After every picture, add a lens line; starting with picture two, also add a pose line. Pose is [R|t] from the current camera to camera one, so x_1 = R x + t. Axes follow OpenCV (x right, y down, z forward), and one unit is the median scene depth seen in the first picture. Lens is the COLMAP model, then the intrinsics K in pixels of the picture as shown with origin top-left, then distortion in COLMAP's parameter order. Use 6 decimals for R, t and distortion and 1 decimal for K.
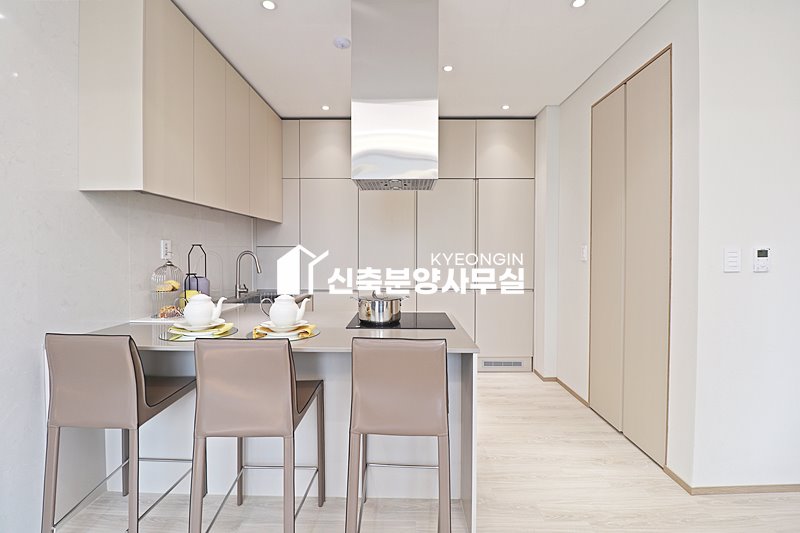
lens RADIAL K [[374.1, 0, 398.7], [0, 374.1, 261.7], [0, 0, 1]] dist [-0.006986, -0.008814]
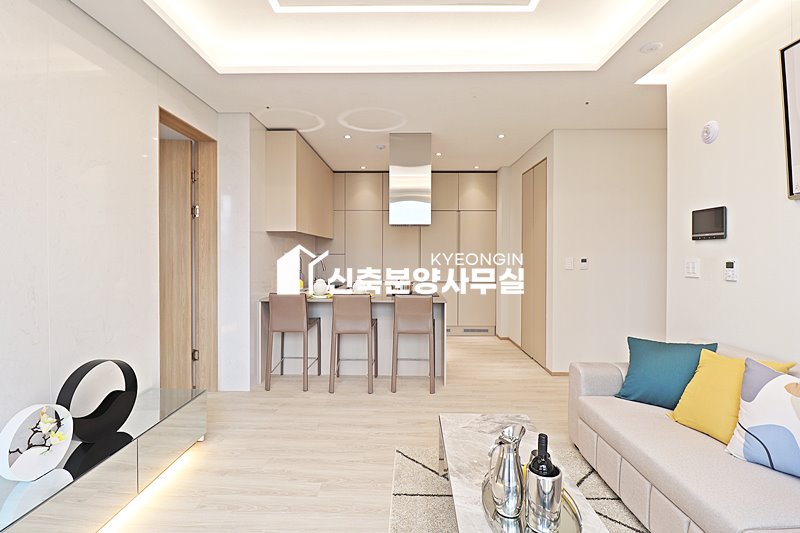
lens RADIAL K [[374.1, 0, 398.7], [0, 374.1, 258.6], [0, 0, 1]] dist [-0.006986, -0.008814]
pose [[0.999970, 0.002352, -0.007351, -0.051369], [-0.002446, 0.999914, -0.012896, -0.003726], [0.007320, 0.012914, 0.999890, -0.958560]]
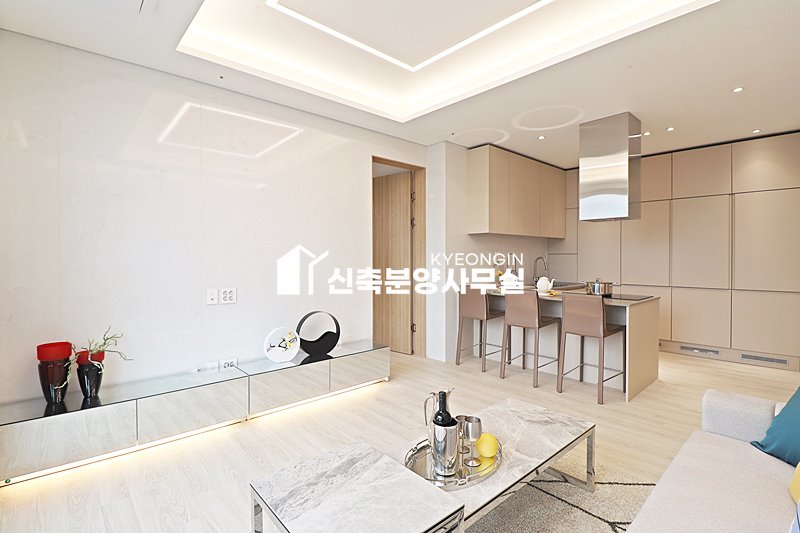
lens RADIAL K [[374.1, 0, 401.0], [0, 374.1, 261.8], [0, 0, 1]] dist [-0.006986, -0.008814]
pose [[0.681796, 0.004370, -0.731529, 0.598052], [-0.015805, 0.999837, -0.008757, 0.026005], [0.731371, 0.017532, 0.681754, -0.910636]]
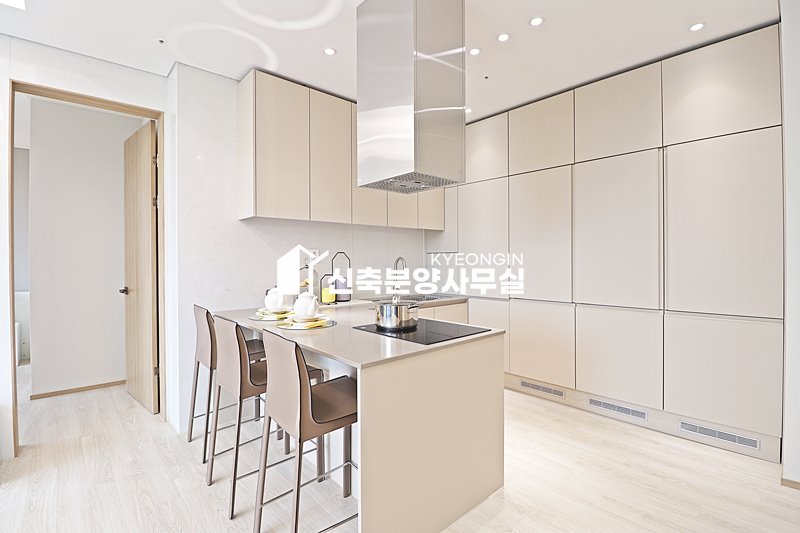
lens RADIAL K [[374.1, 0, 395.8], [0, 374.1, 263.2], [0, 0, 1]] dist [-0.006986, -0.008814]
pose [[0.680283, 0.002256, -0.732946, 0.638975], [-0.012105, 0.999893, -0.008158, -0.000018], [0.732850, 0.014422, 0.680238, 0.325480]]
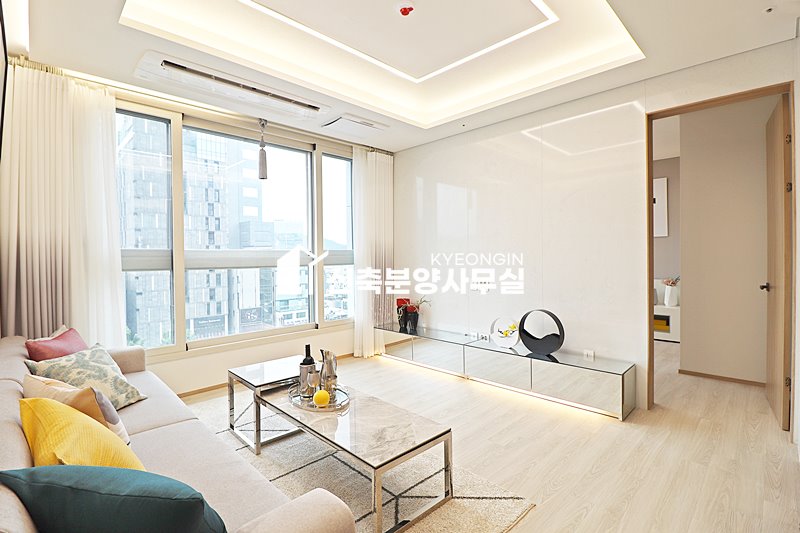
lens RADIAL K [[374.1, 0, 396.2], [0, 374.1, 263.5], [0, 0, 1]] dist [-0.006986, -0.008814]
pose [[-0.702637, 0.022250, -0.711200, 0.737008], [-0.004510, 0.999352, 0.035721, -0.018613], [0.711534, 0.028306, -0.702082, 0.525753]]
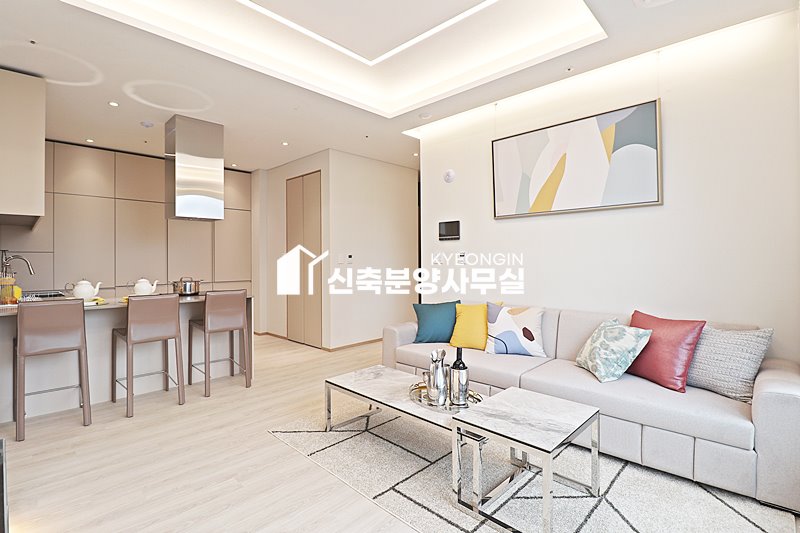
lens RADIAL K [[374.1, 0, 396.8], [0, 374.1, 261.7], [0, 0, 1]] dist [-0.006986, -0.008814]
pose [[0.687976, -0.007715, 0.725692, -0.635563], [0.022111, 0.999702, -0.010334, 0.041095], [-0.725396, 0.023156, 0.687942, -0.939641]]
